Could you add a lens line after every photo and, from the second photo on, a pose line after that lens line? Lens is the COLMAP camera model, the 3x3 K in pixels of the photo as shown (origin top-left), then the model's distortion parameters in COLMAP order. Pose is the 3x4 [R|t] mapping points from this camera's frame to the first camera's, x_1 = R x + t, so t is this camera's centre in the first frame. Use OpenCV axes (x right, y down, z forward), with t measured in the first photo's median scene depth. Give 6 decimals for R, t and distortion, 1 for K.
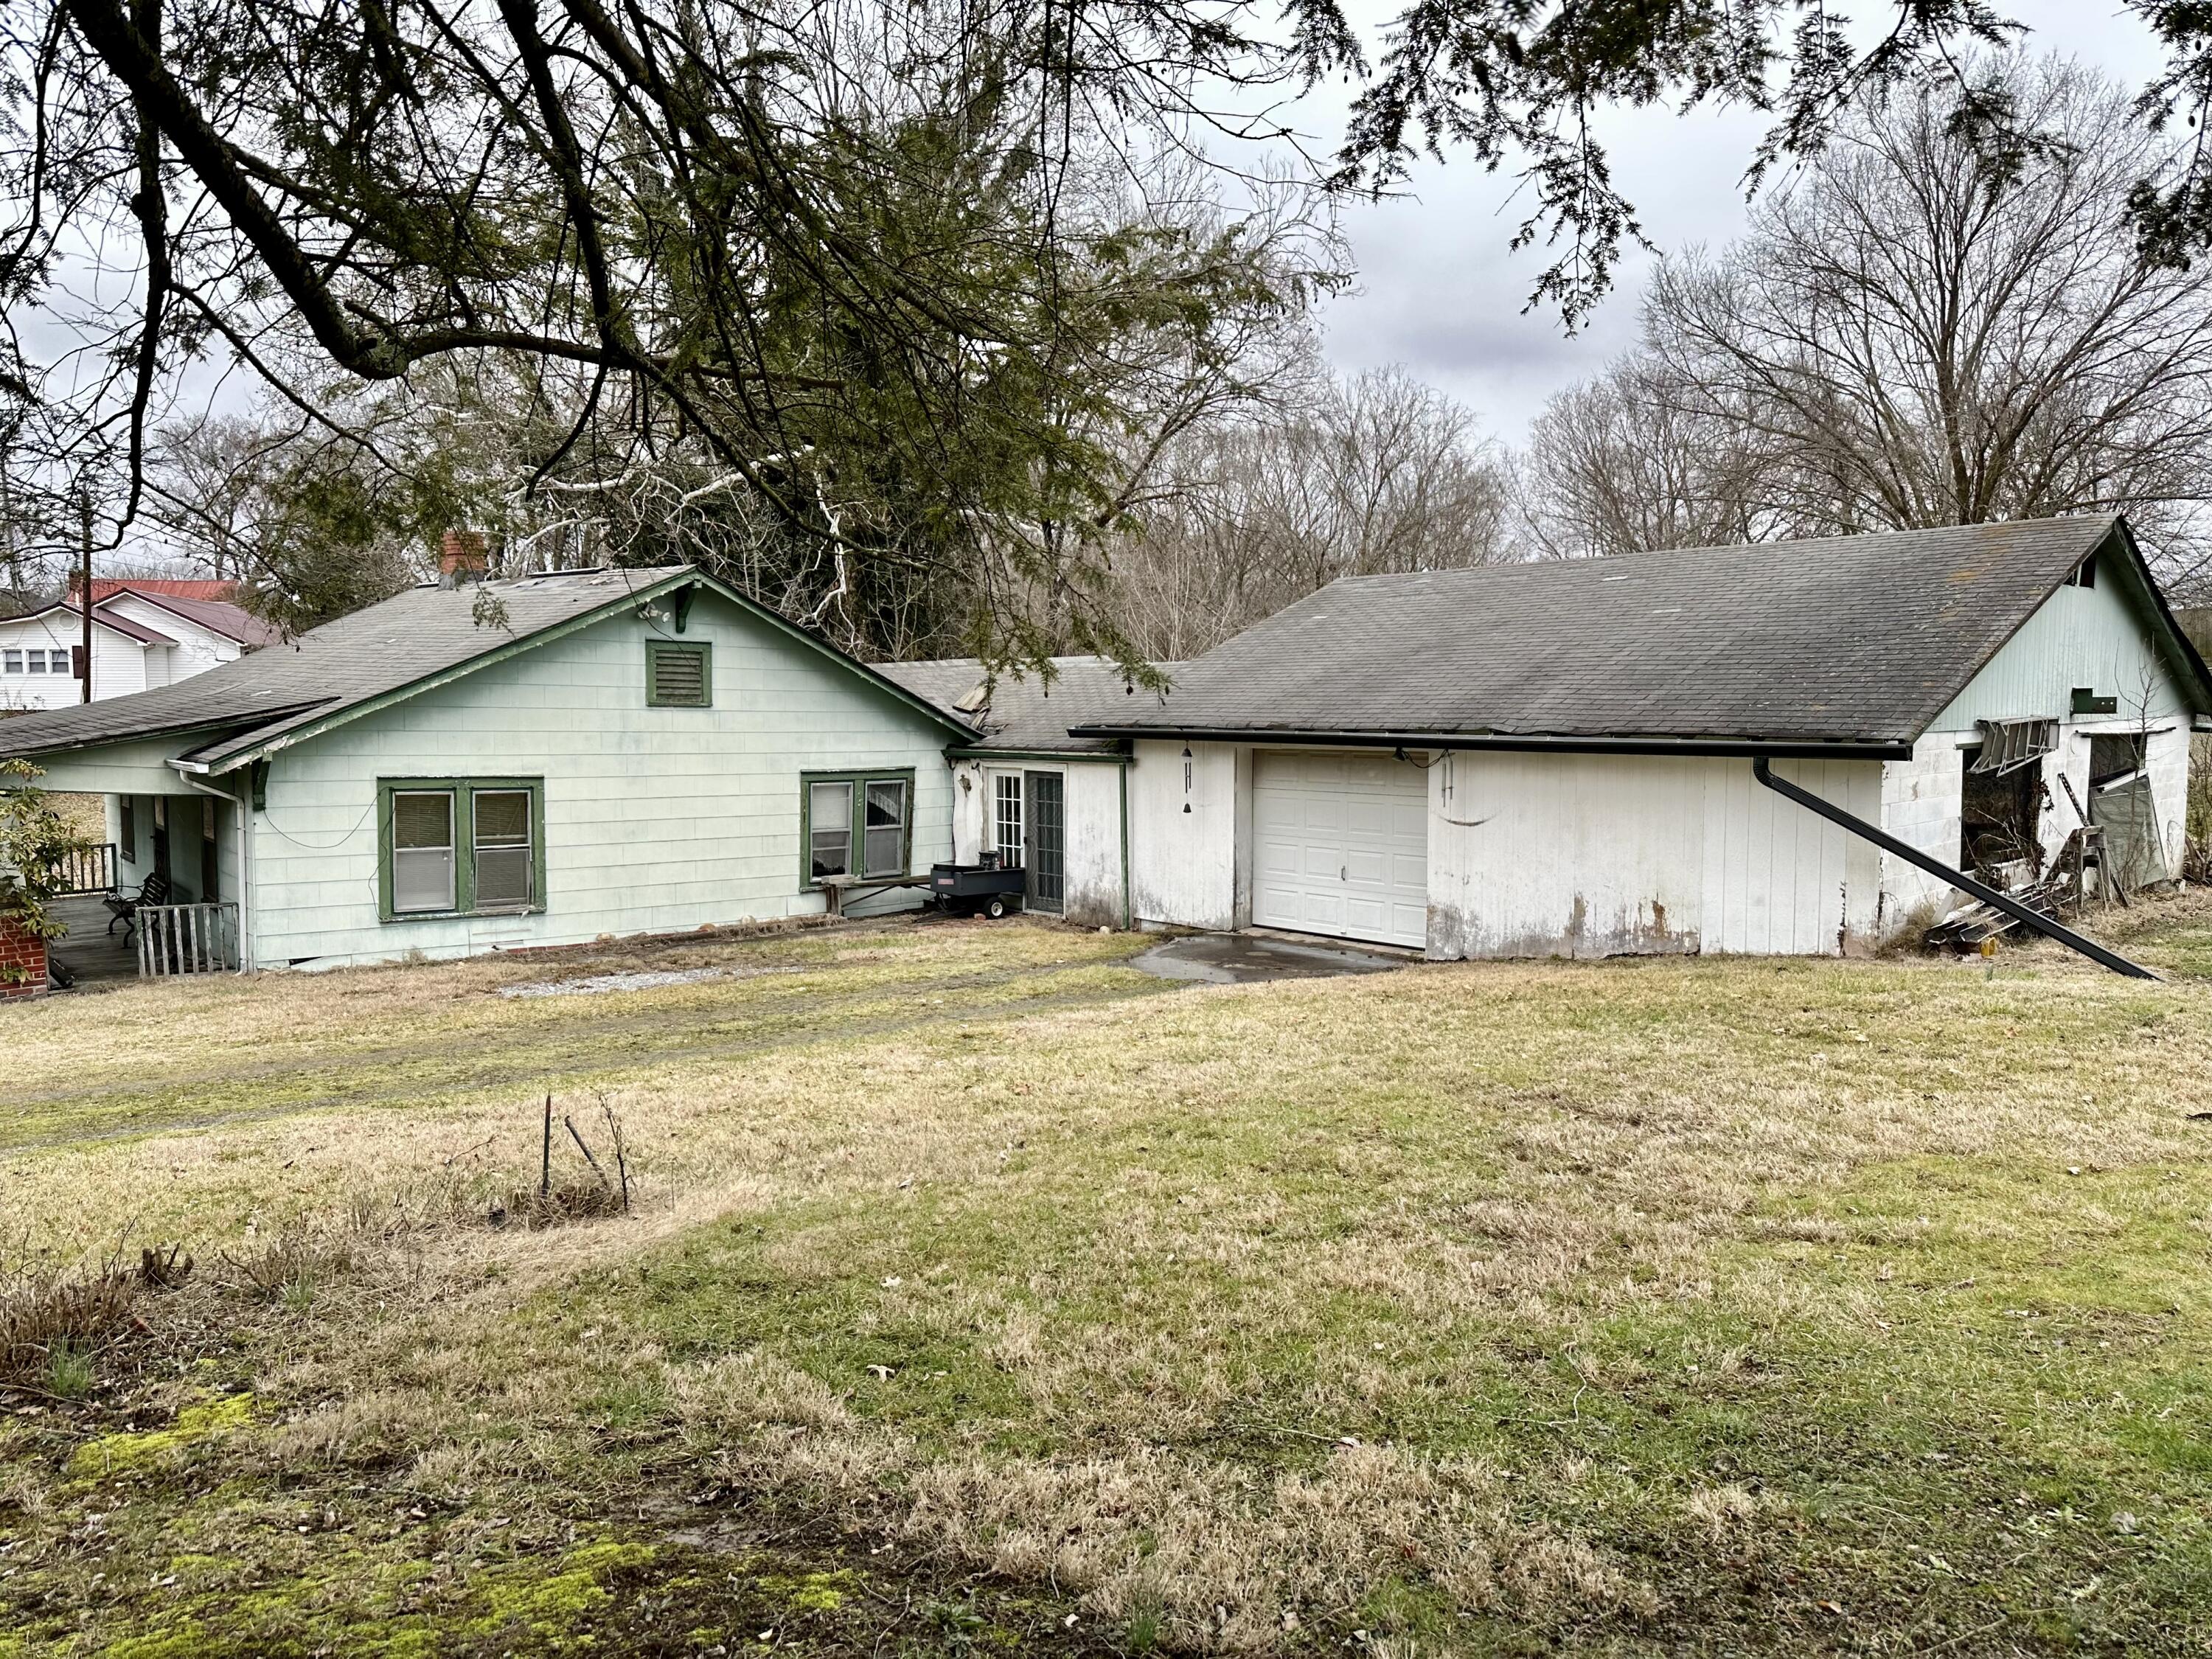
lens RADIAL K [[1558.0, 0, 1126.3], [0, 1558.0, 815.8], [0, 0, 1]] dist [0.031427, -0.049510]
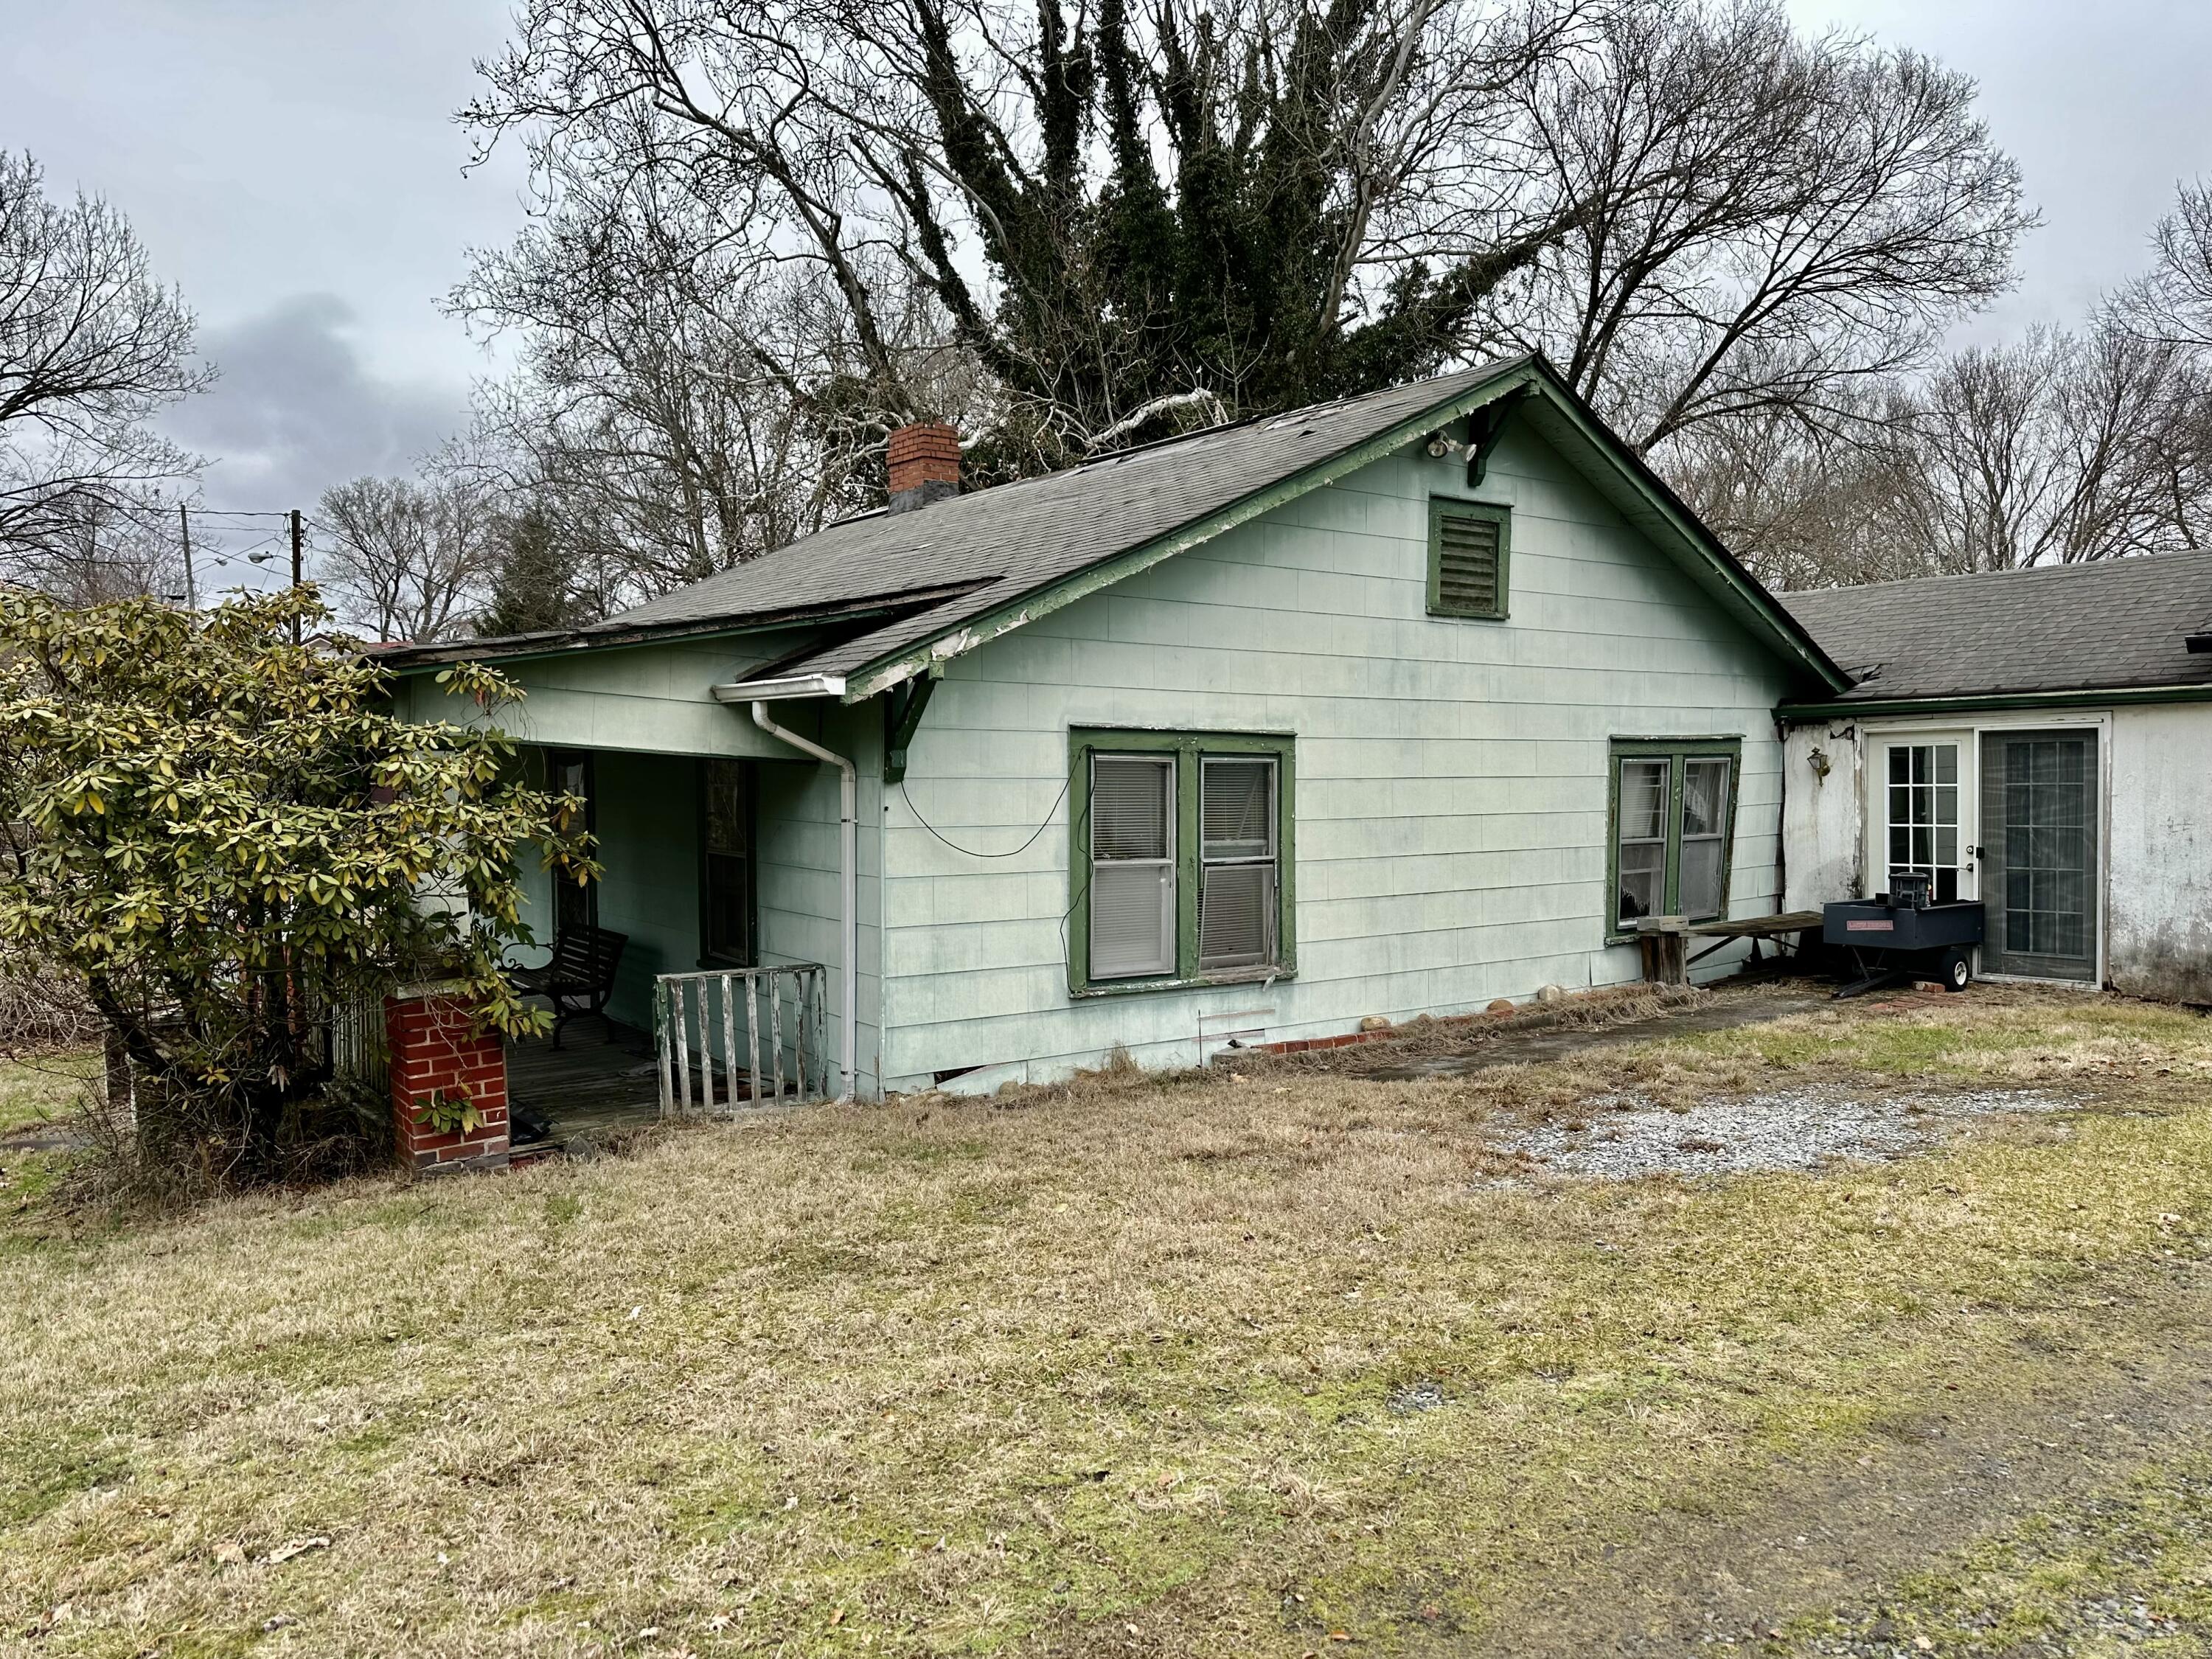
lens RADIAL K [[1558.0, 0, 1102.7], [0, 1558.0, 827.4], [0, 0, 1]] dist [0.031427, -0.049510]
pose [[0.996887, -0.015996, -0.077208, -0.396171], [0.013156, 0.999223, -0.037146, 0.027537], [0.077743, 0.036015, 0.996323, 0.443493]]
